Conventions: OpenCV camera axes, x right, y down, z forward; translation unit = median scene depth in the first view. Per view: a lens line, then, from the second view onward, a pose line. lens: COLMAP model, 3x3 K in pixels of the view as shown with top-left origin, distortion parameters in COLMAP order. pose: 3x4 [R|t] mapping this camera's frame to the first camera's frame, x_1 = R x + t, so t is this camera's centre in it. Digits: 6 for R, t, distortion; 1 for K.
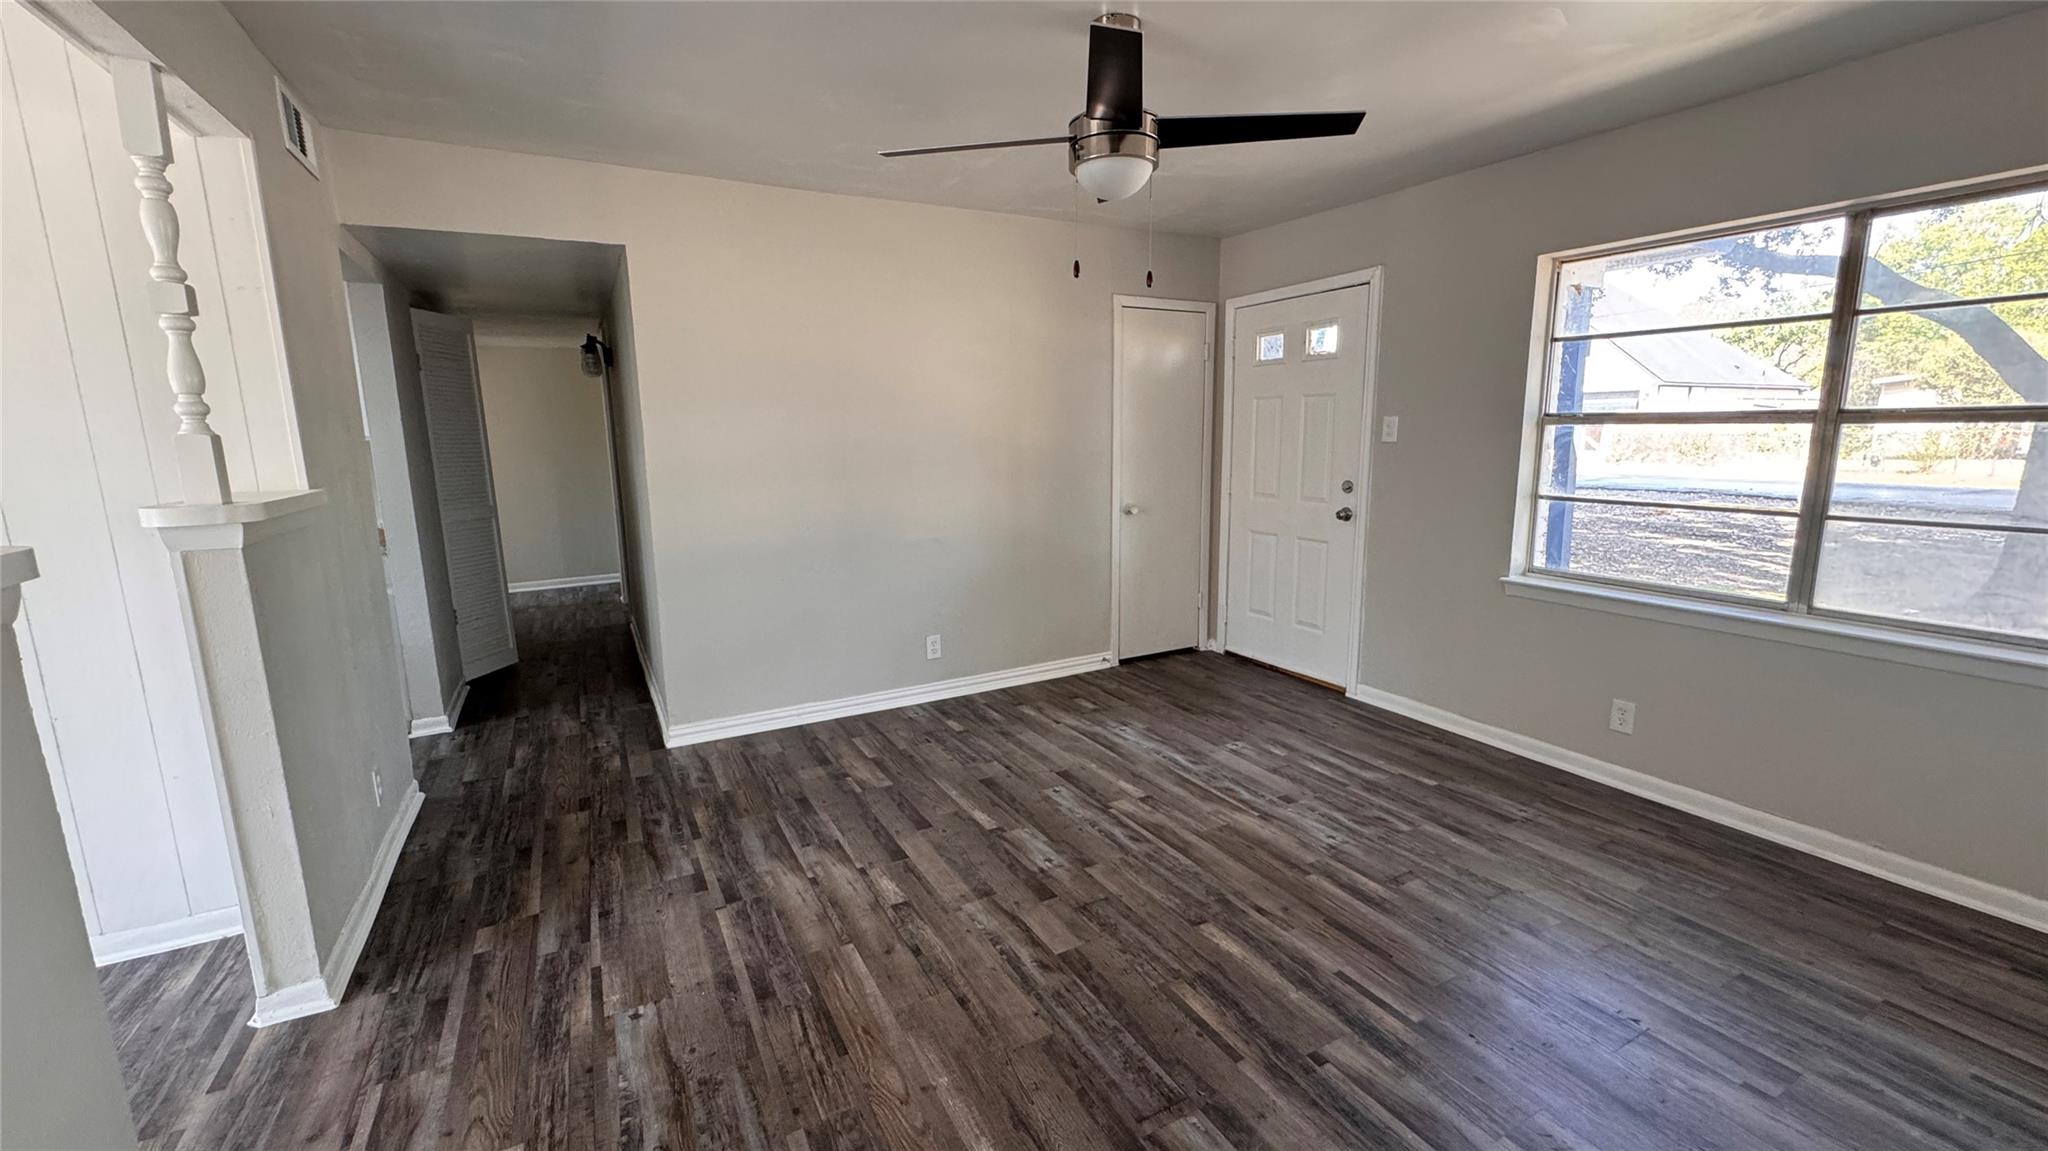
lens RADIAL K [[822.8, 0, 1025.0], [0, 822.8, 576.3], [0, 0, 1]] dist [-0.001746, 0.000018]
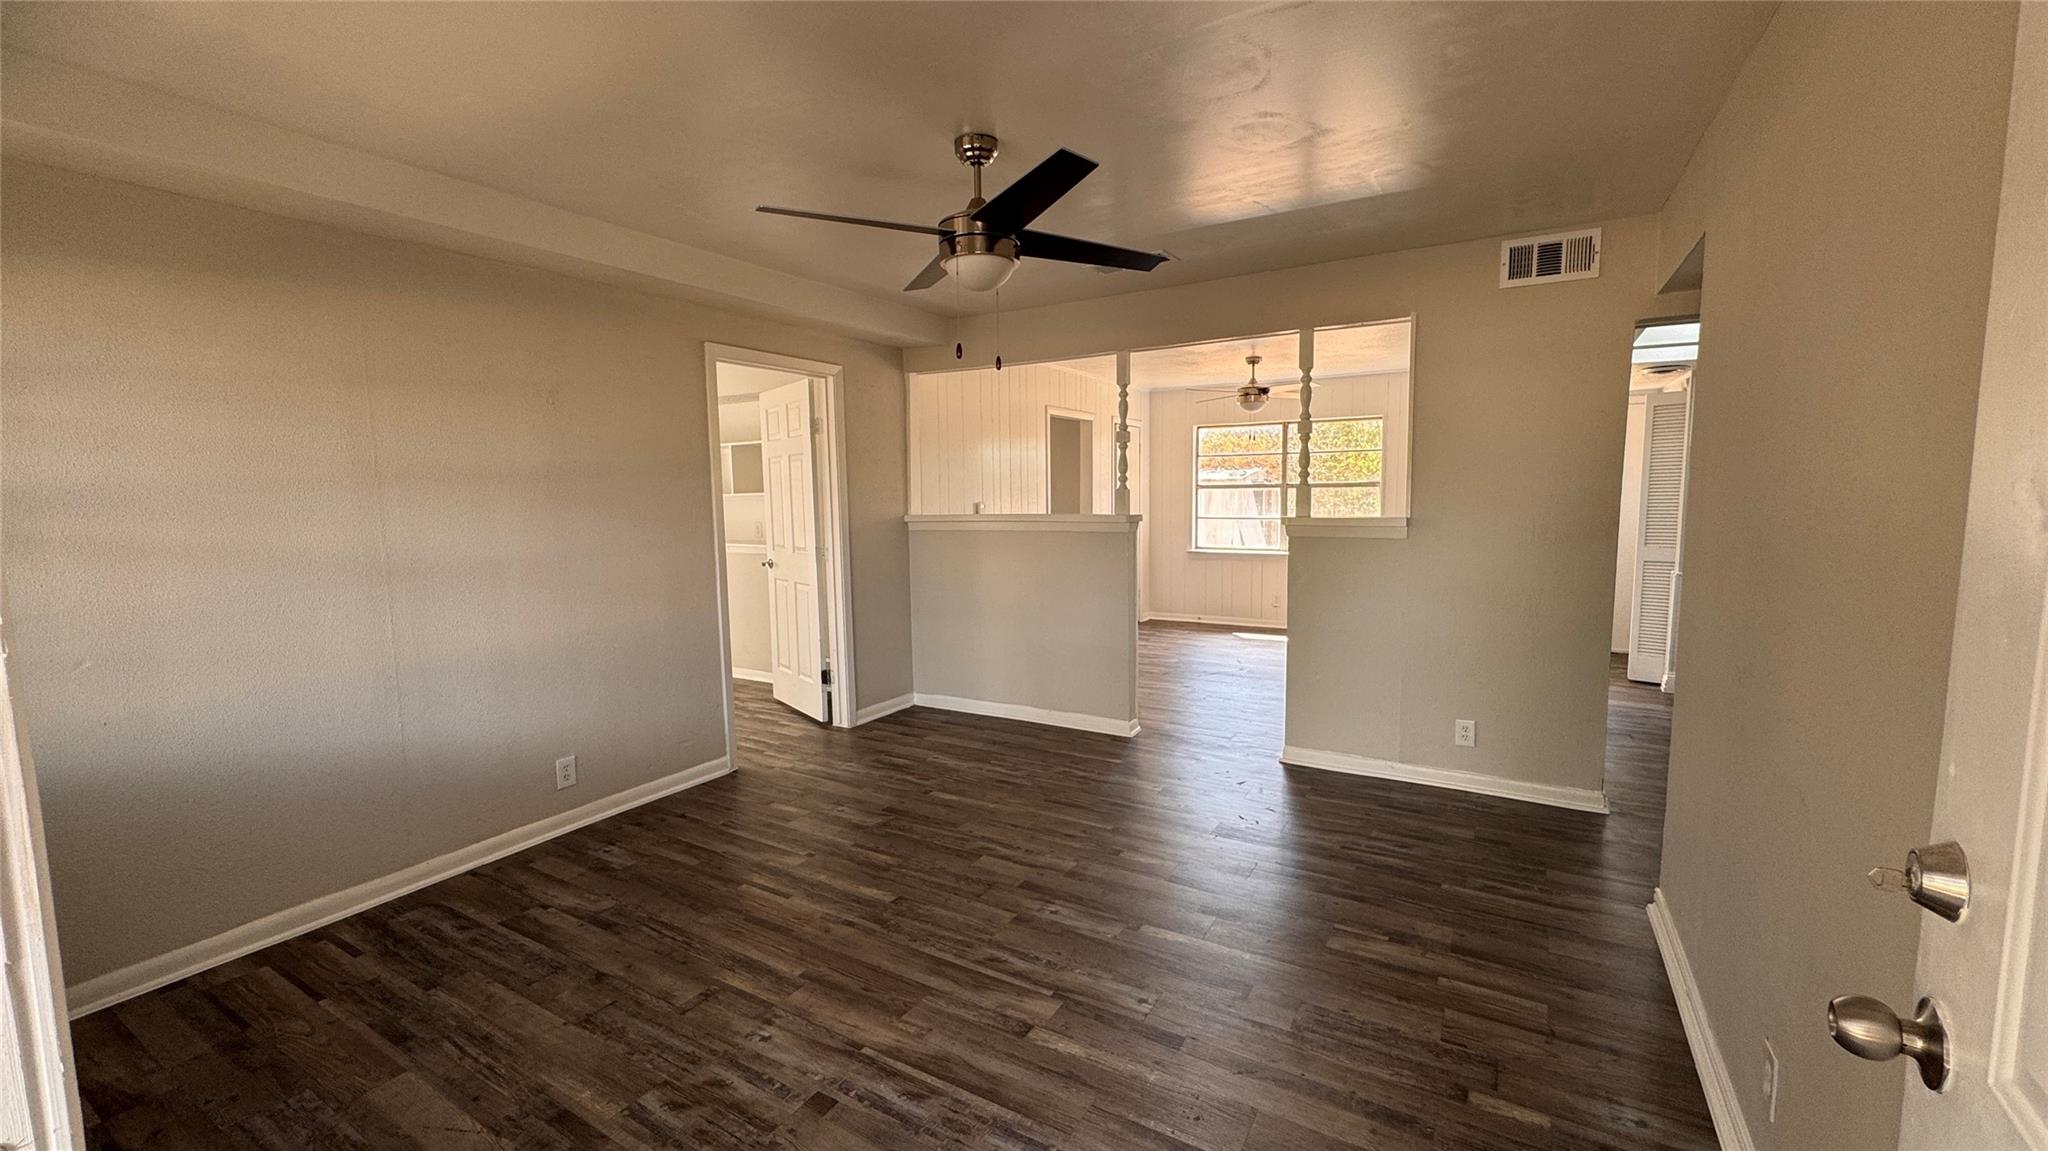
lens RADIAL K [[822.8, 0, 1026.3], [0, 822.8, 575.3], [0, 0, 1]] dist [-0.001746, 0.000018]
pose [[-0.863154, 0.076369, -0.499132, 0.536358], [-0.064869, 0.963534, 0.259603, -0.320245], [0.500757, 0.256456, -0.826725, 1.719071]]
